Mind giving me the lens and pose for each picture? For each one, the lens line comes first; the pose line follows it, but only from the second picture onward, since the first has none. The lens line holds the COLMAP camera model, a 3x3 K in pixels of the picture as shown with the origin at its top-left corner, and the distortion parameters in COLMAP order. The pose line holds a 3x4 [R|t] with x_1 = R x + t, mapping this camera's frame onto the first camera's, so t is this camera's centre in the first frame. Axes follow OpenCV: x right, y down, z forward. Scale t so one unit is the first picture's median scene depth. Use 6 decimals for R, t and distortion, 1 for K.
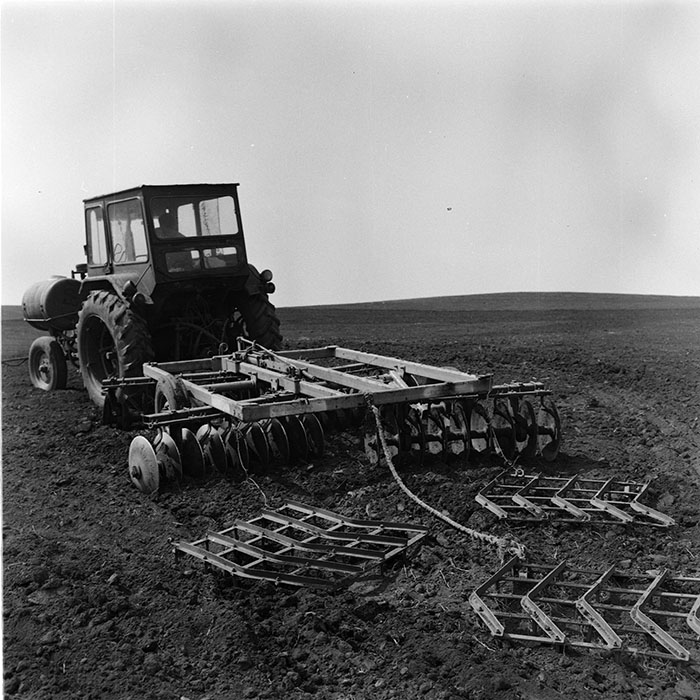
lens RADIAL K [[975.7, 0, 350.0], [0, 975.7, 350.0], [0, 0, 1]] dist [0.022816, -0.060296]
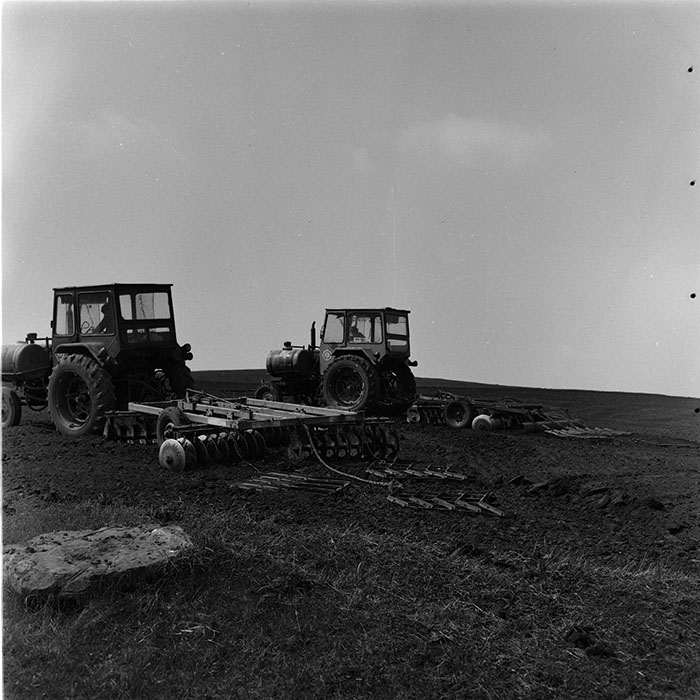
lens RADIAL K [[975.7, 0, 350.0], [0, 975.7, 350.0], [0, 0, 1]] dist [0.022816, -0.060296]
pose [[0.969922, 0.040727, 0.239984, -0.212077], [-0.021608, 0.996417, -0.081768, 0.042160], [-0.242454, 0.074124, 0.967327, -0.485457]]
